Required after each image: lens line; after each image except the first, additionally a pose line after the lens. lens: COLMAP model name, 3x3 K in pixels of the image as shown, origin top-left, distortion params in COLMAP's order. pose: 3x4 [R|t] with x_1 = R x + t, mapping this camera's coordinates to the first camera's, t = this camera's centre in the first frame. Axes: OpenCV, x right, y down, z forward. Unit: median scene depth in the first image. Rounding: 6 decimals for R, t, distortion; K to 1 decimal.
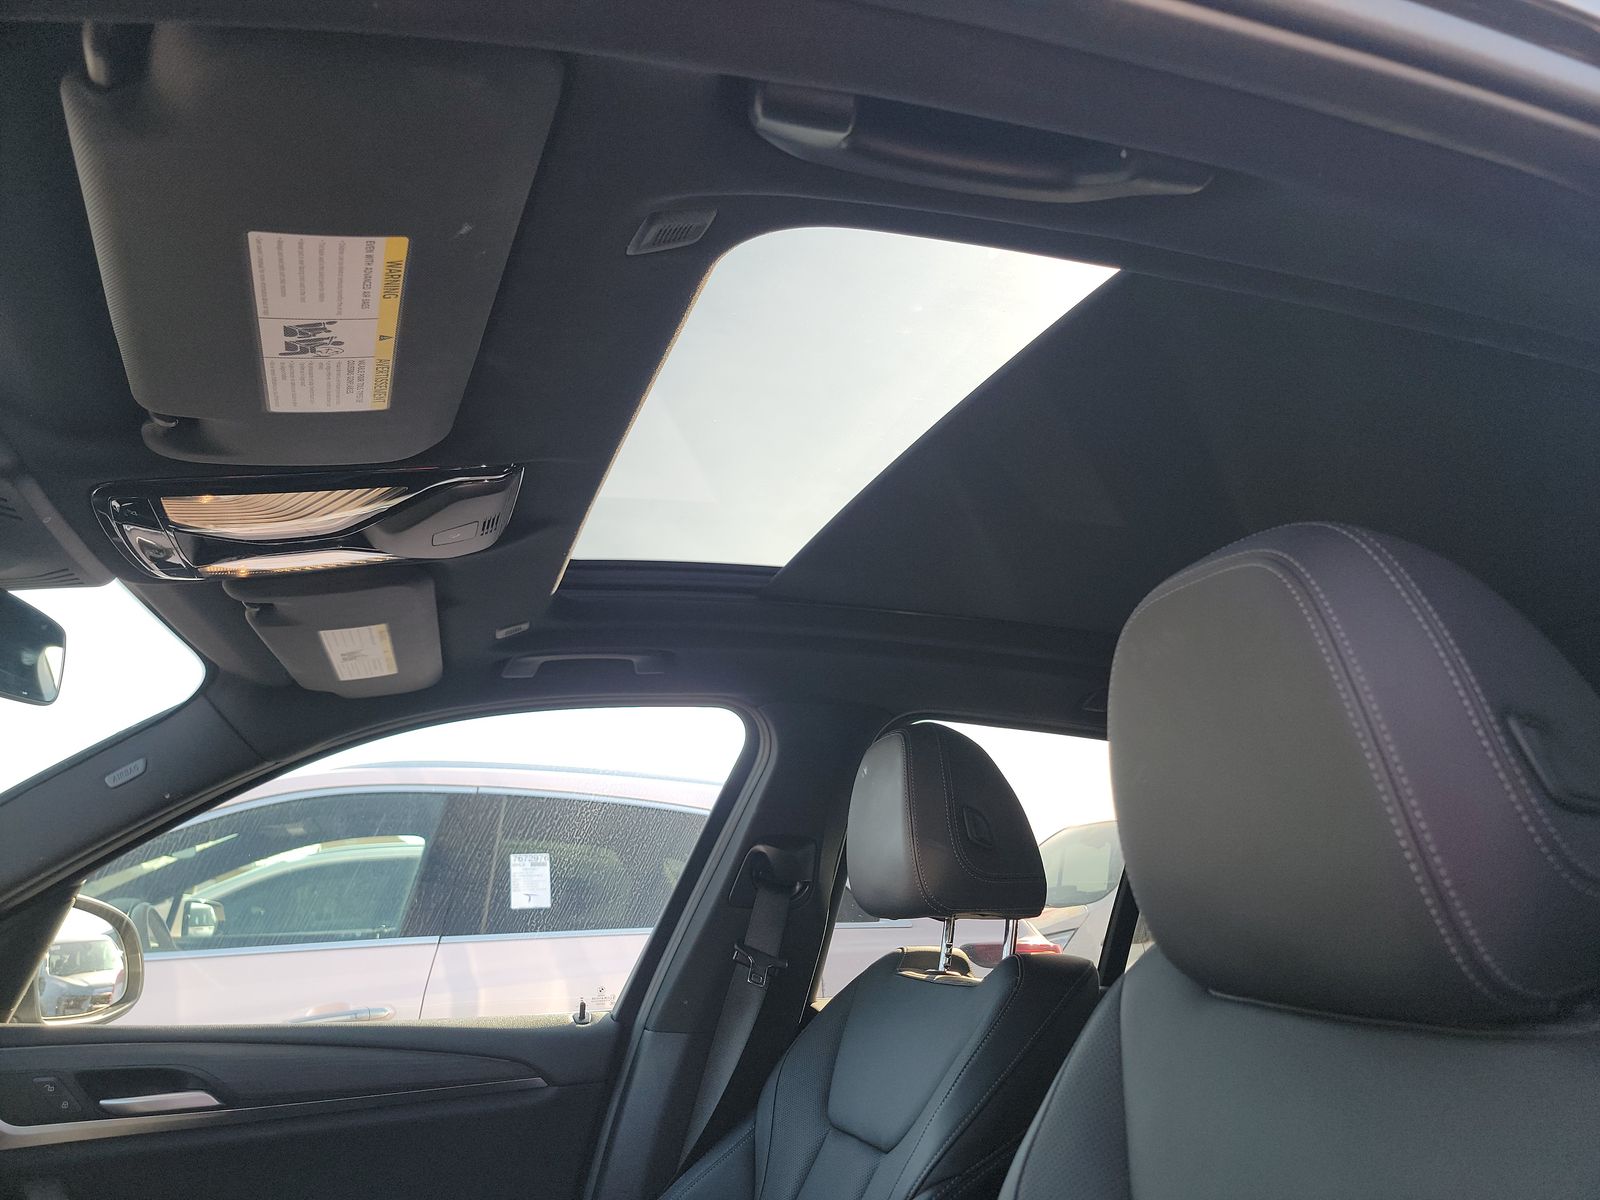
lens RADIAL K [[1106.0, 0, 800.0], [0, 1106.0, 600.0], [0, 0, 1]] dist [0.075665, -0.079612]
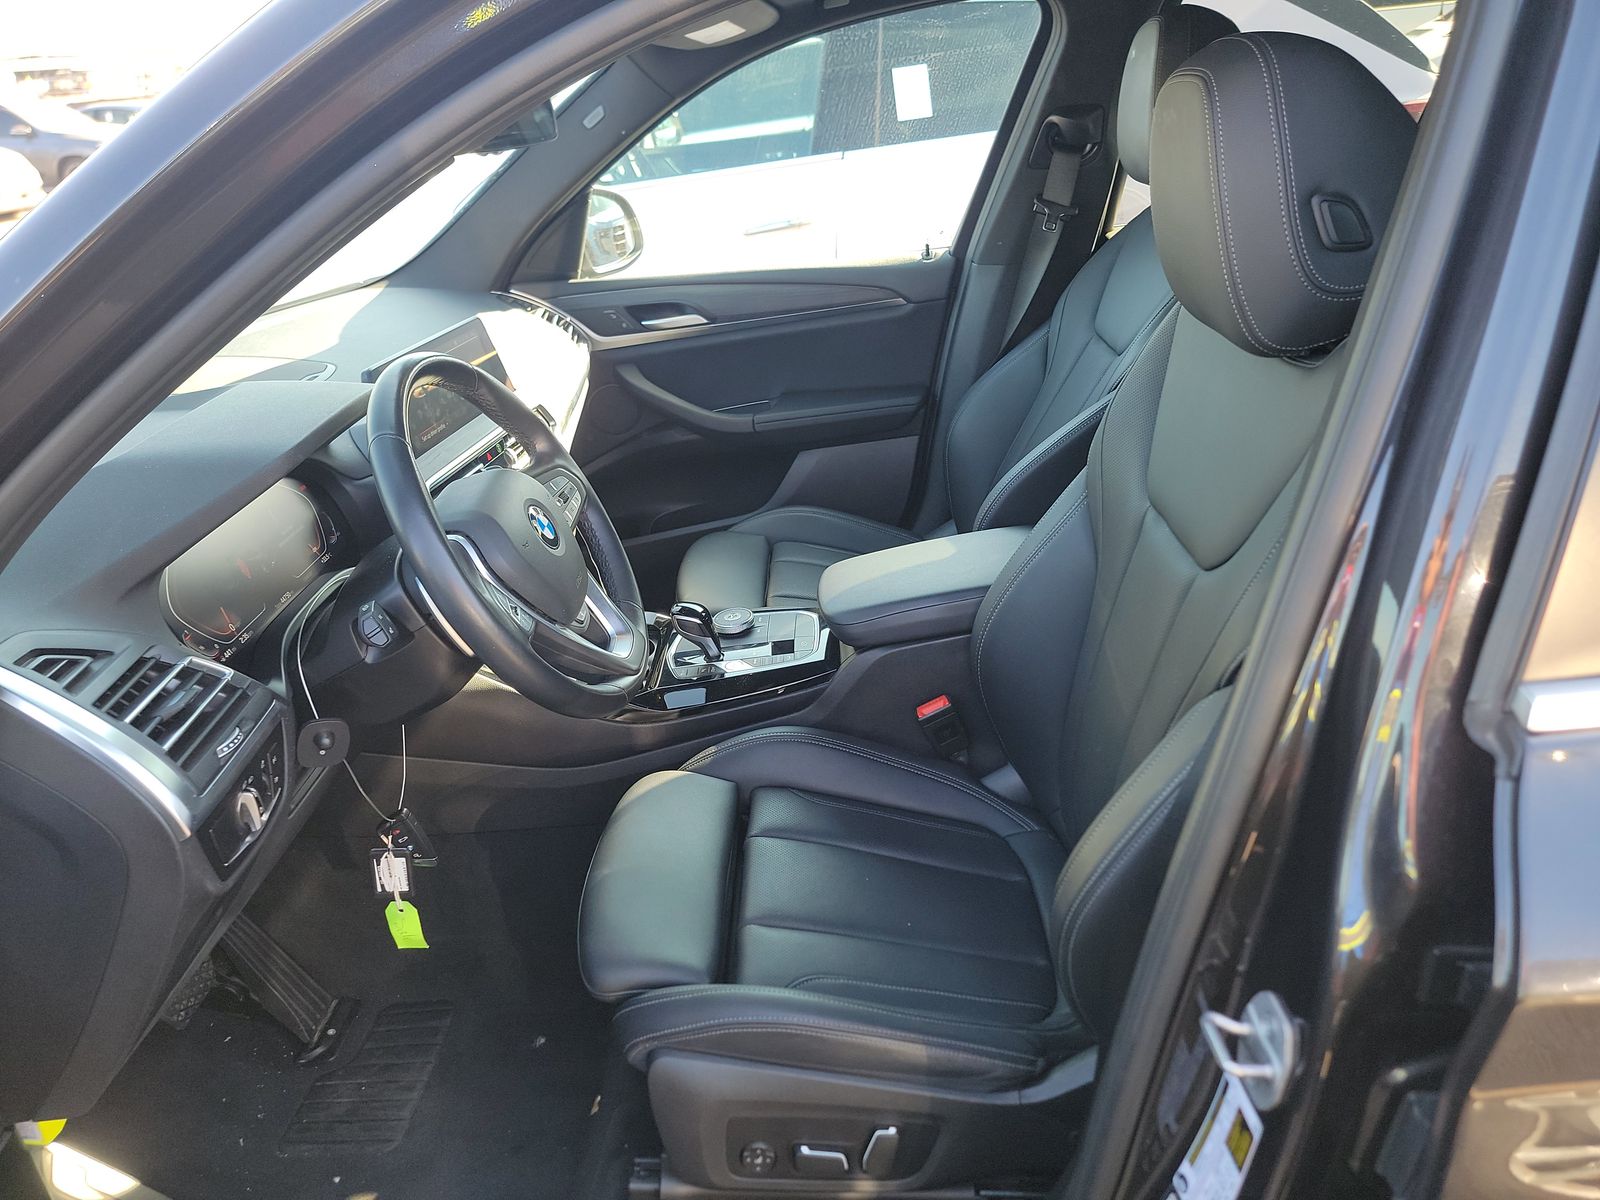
lens RADIAL K [[1075.8, 0, 798.1], [0, 1075.8, 637.1], [0, 0, 1]] dist [0.011713, -0.000558]
pose [[0.930532, 0.087121, -0.355697, 0.173940], [0.190582, 0.714192, 0.673504, -0.220780], [0.312713, -0.694506, 0.647975, -0.247664]]
